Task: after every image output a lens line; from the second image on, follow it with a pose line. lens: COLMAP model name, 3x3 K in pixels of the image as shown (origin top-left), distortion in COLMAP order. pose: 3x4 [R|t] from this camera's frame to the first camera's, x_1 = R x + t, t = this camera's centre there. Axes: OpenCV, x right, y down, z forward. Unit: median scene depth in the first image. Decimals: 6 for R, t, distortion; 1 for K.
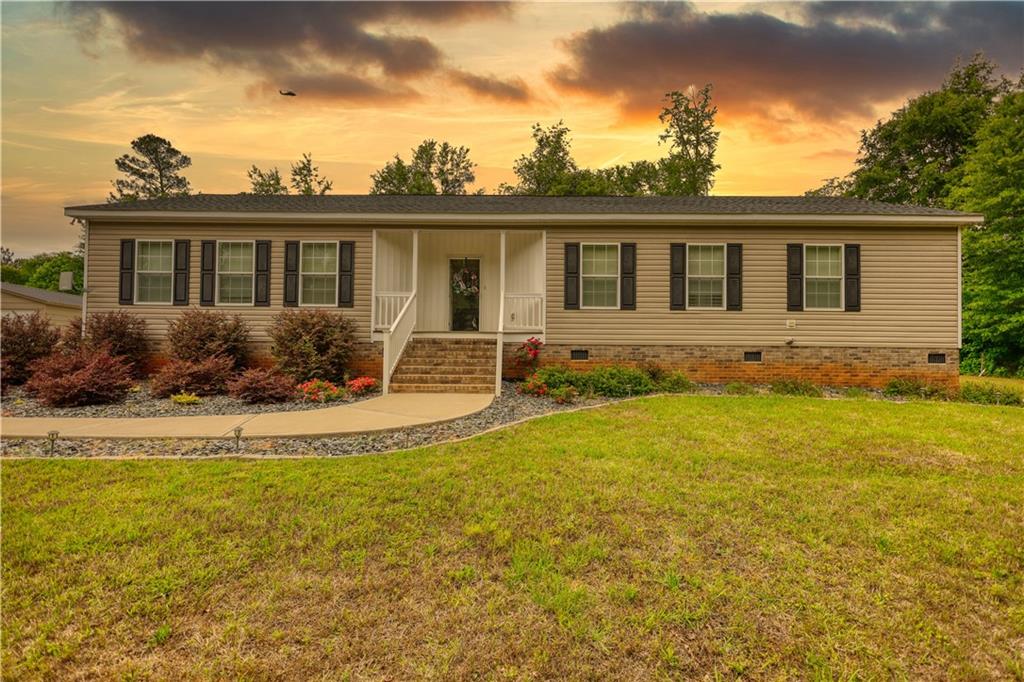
lens RADIAL K [[472.4, 0, 511.1], [0, 472.4, 344.4], [0, 0, 1]] dist [0.003239, 0.000117]
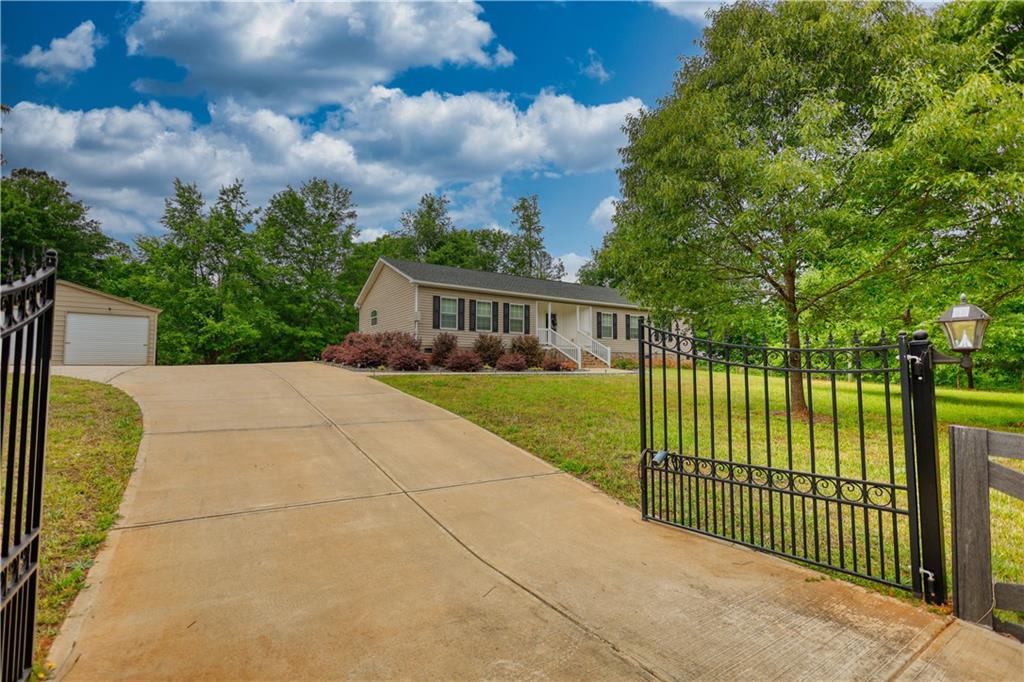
lens RADIAL K [[472.4, 0, 513.0], [0, 472.4, 340.7], [0, 0, 1]] dist [0.003239, 0.000117]
pose [[0.824968, 0.029581, 0.564404, -1.673288], [-0.006585, 0.999065, -0.042736, 0.050210], [-0.565141, 0.031539, 0.824391, -0.824464]]
